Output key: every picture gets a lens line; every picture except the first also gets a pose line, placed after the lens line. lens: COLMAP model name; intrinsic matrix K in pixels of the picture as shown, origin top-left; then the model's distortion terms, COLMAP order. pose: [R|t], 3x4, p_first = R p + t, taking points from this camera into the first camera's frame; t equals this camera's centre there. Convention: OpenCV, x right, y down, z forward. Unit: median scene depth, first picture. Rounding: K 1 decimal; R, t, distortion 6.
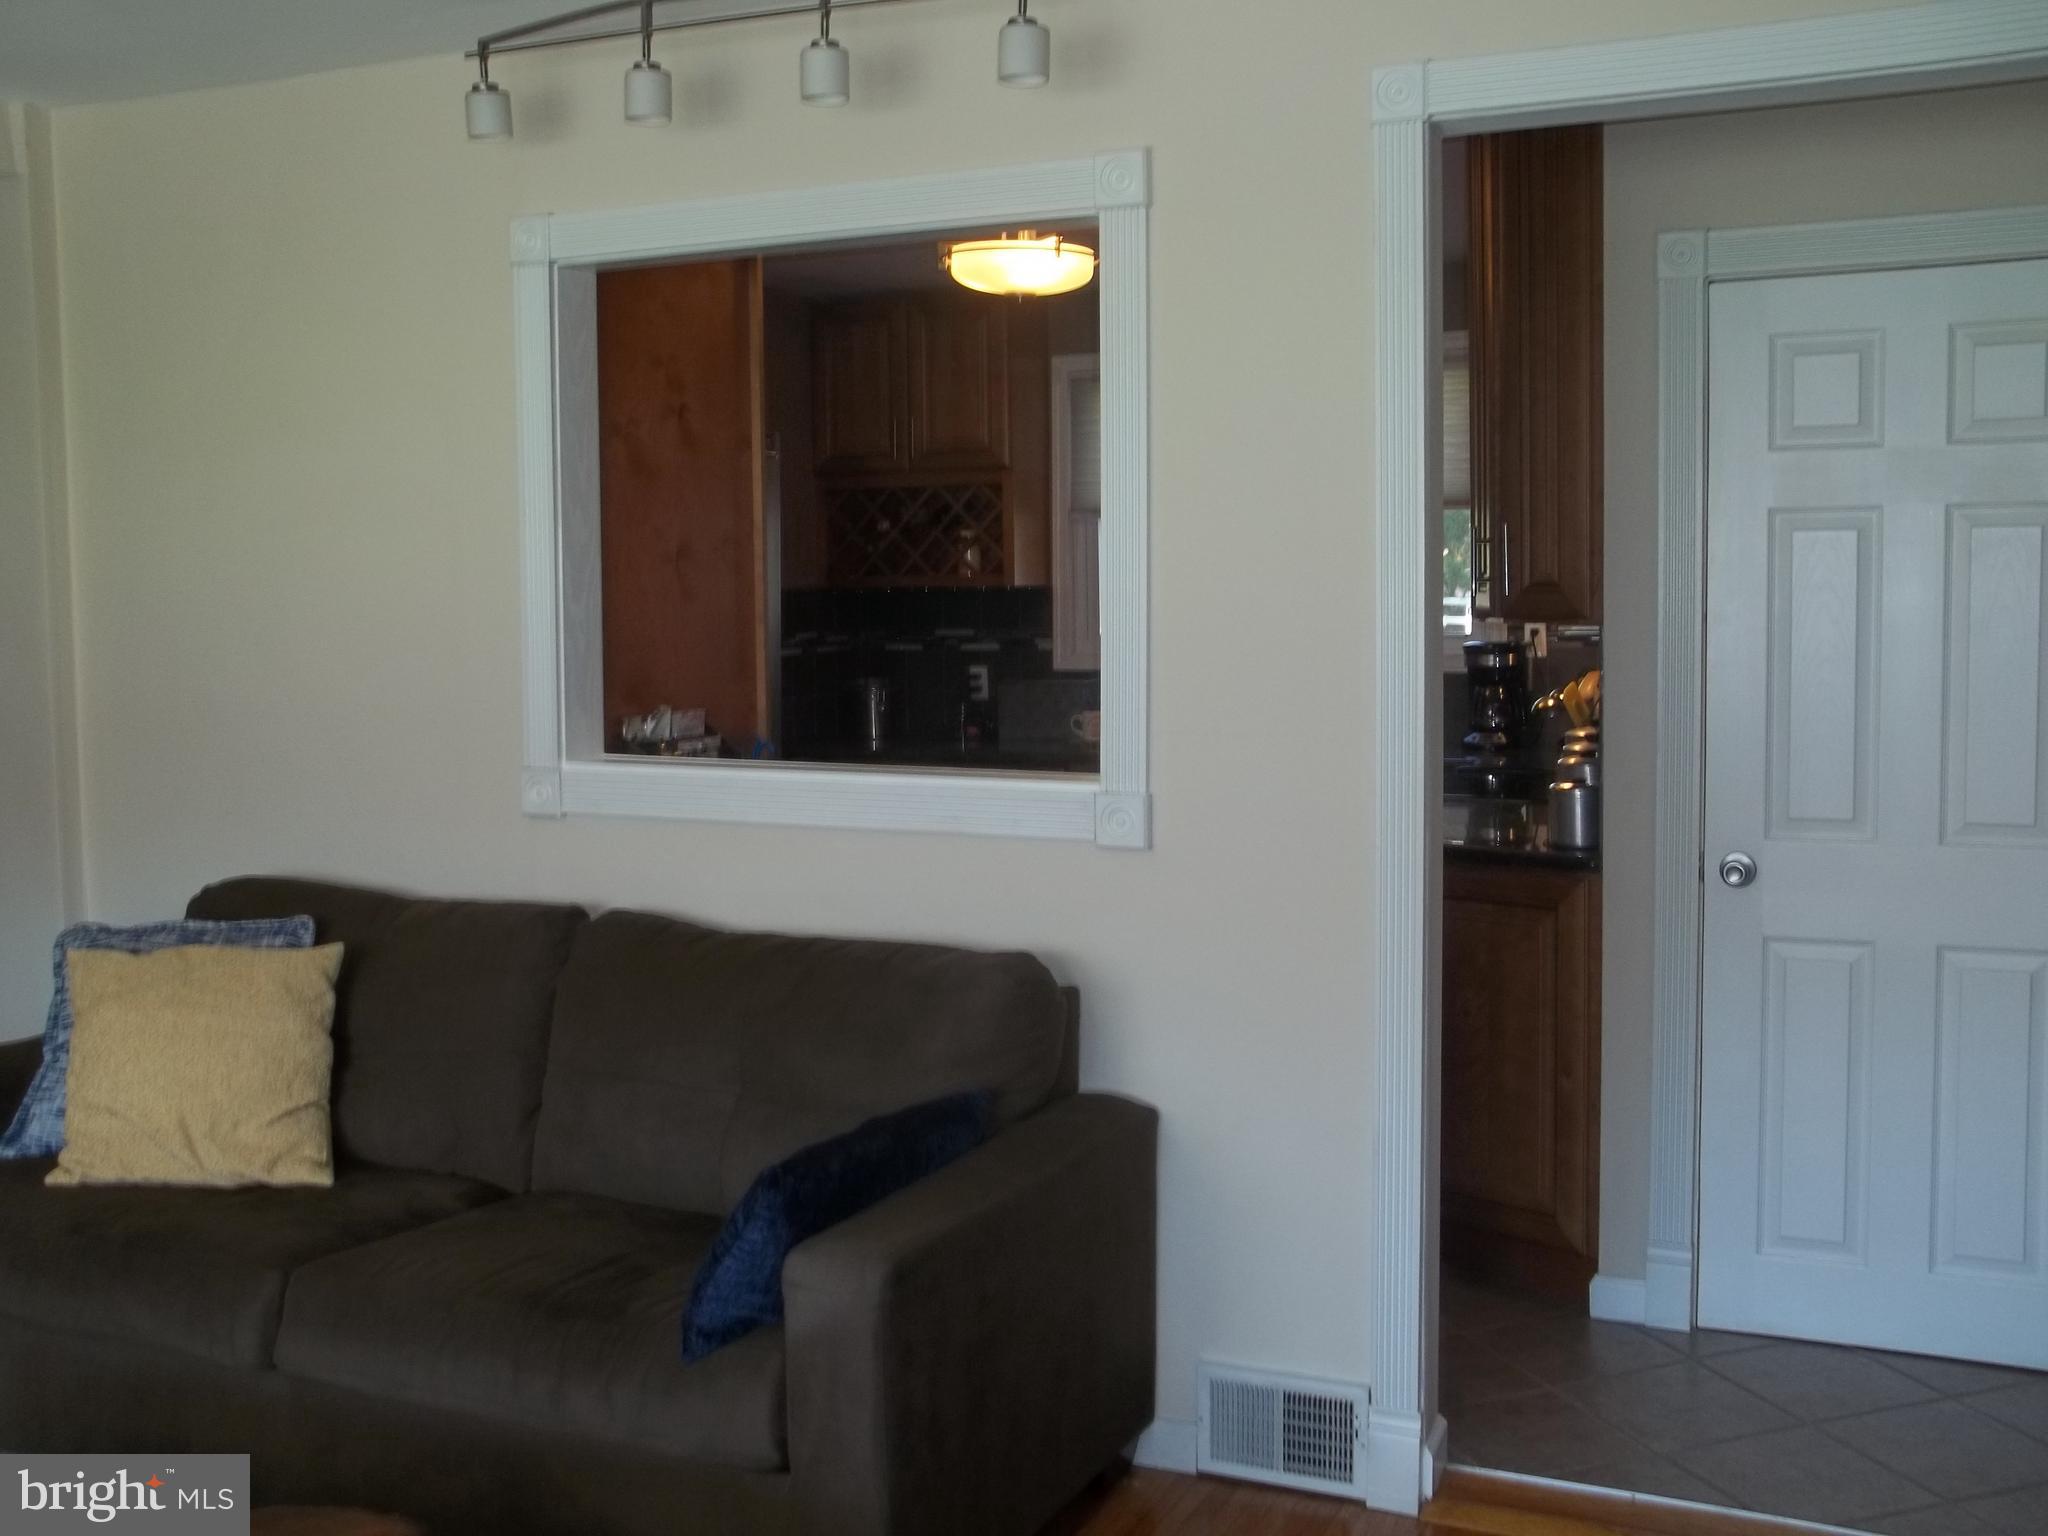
lens RADIAL K [[2008.9, 0, 1013.5], [0, 2008.9, 756.1], [0, 0, 1]] dist [-0.063729, 0.000000]
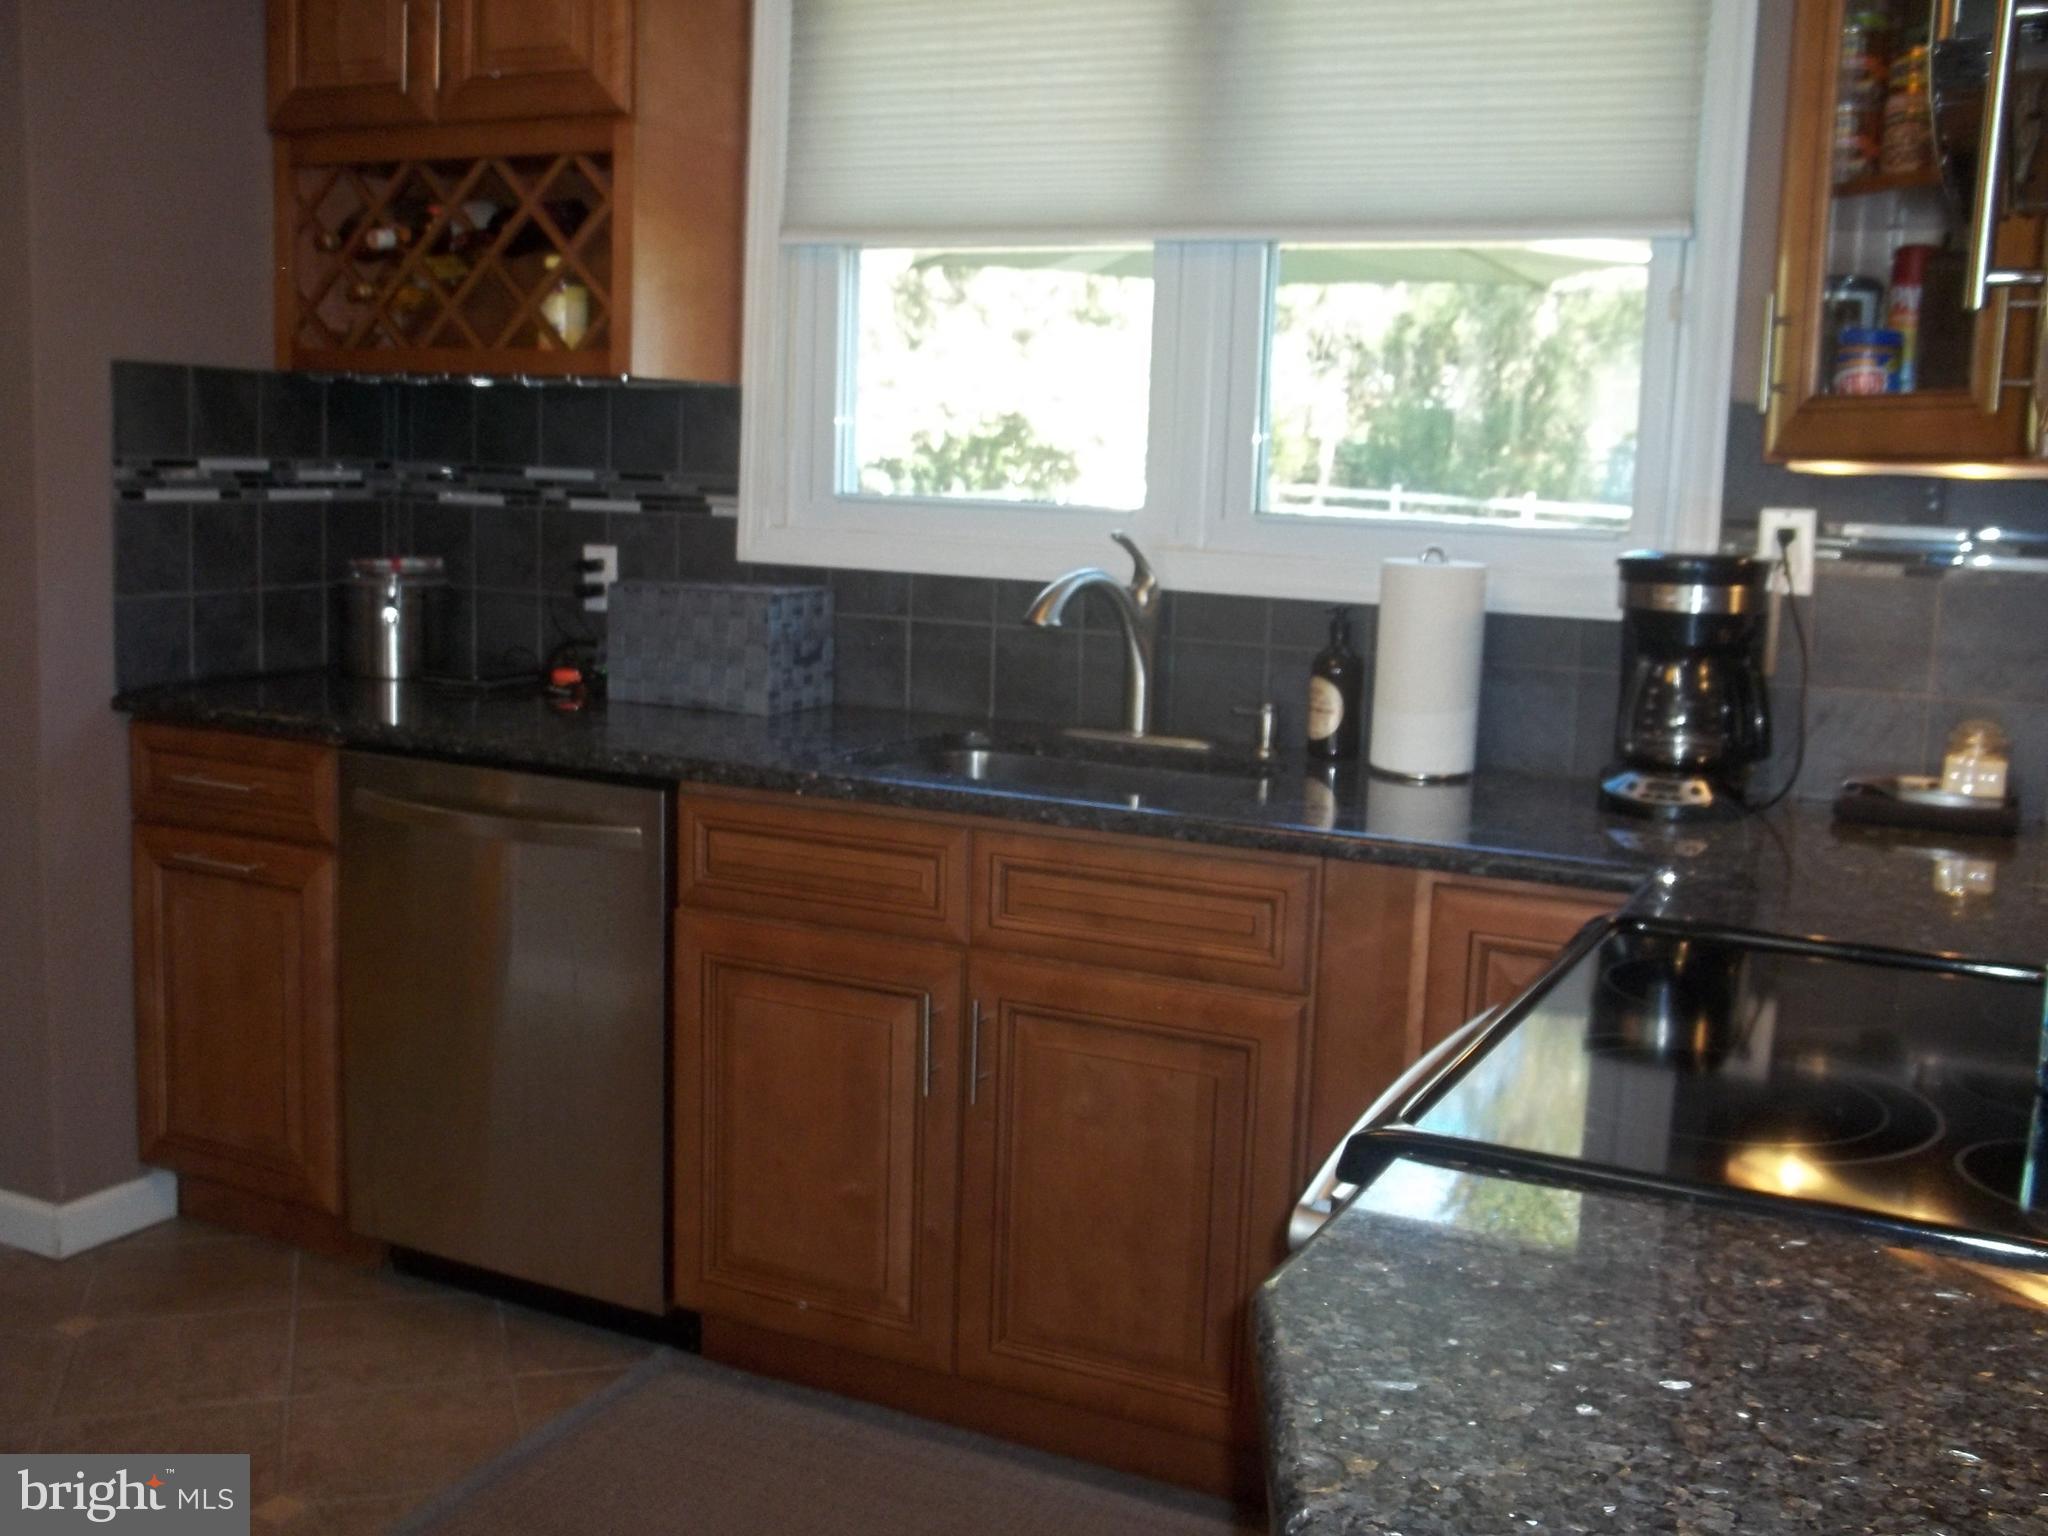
lens RADIAL K [[2008.9, 0, 1023.7], [0, 2008.9, 761.4], [0, 0, 1]] dist [-0.063729, 0.000000]
pose [[0.998576, 0.052946, -0.006586, 0.096268], [-0.052411, 0.996531, 0.064638, -0.029903], [0.009986, -0.064201, 0.997887, 0.524000]]
